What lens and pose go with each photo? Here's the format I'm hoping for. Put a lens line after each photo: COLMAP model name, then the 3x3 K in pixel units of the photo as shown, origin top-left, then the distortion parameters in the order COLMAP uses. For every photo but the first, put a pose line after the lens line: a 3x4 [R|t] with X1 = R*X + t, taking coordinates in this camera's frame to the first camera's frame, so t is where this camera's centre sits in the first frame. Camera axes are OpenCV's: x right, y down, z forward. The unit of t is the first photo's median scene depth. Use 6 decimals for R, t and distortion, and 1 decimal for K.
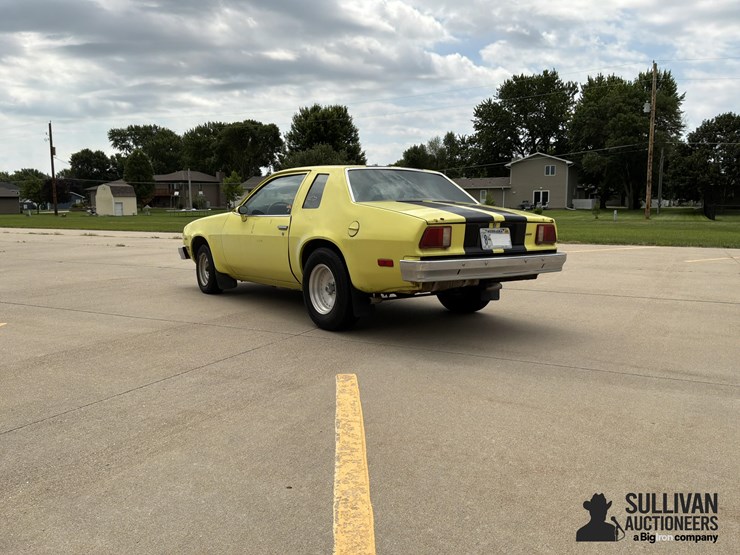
lens RADIAL K [[618.7, 0, 368.6], [0, 618.7, 279.5], [0, 0, 1]] dist [0.088956, -0.175263]
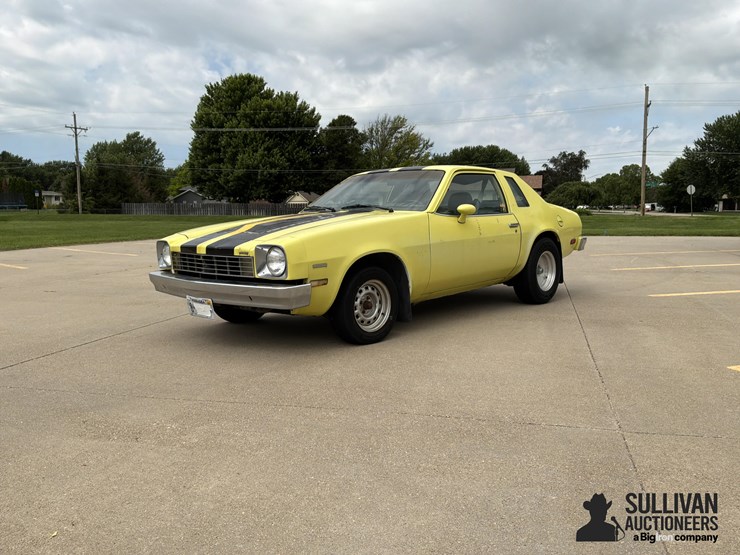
lens RADIAL K [[618.7, 0, 368.6], [0, 618.7, 279.5], [0, 0, 1]] dist [0.088956, -0.175263]
pose [[-0.192498, -0.109707, 0.975146, -1.044198], [0.121446, 0.983428, 0.134613, -0.152493], [-0.973753, 0.144341, -0.175984, 1.329120]]
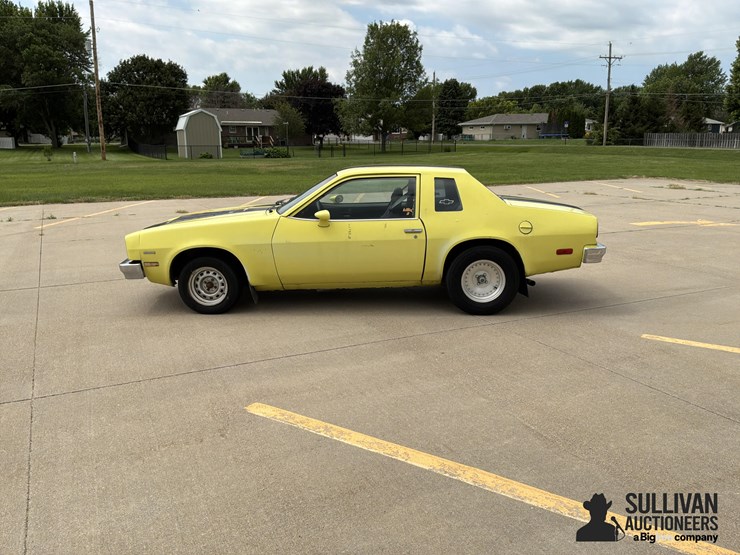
lens RADIAL K [[618.7, 0, 368.6], [0, 618.7, 279.5], [0, 0, 1]] dist [0.088956, -0.175263]
pose [[0.608030, -0.180769, 0.773060, -0.928420], [0.099260, 0.983402, 0.151884, -0.155986], [-0.787684, -0.015616, 0.615881, 0.383317]]
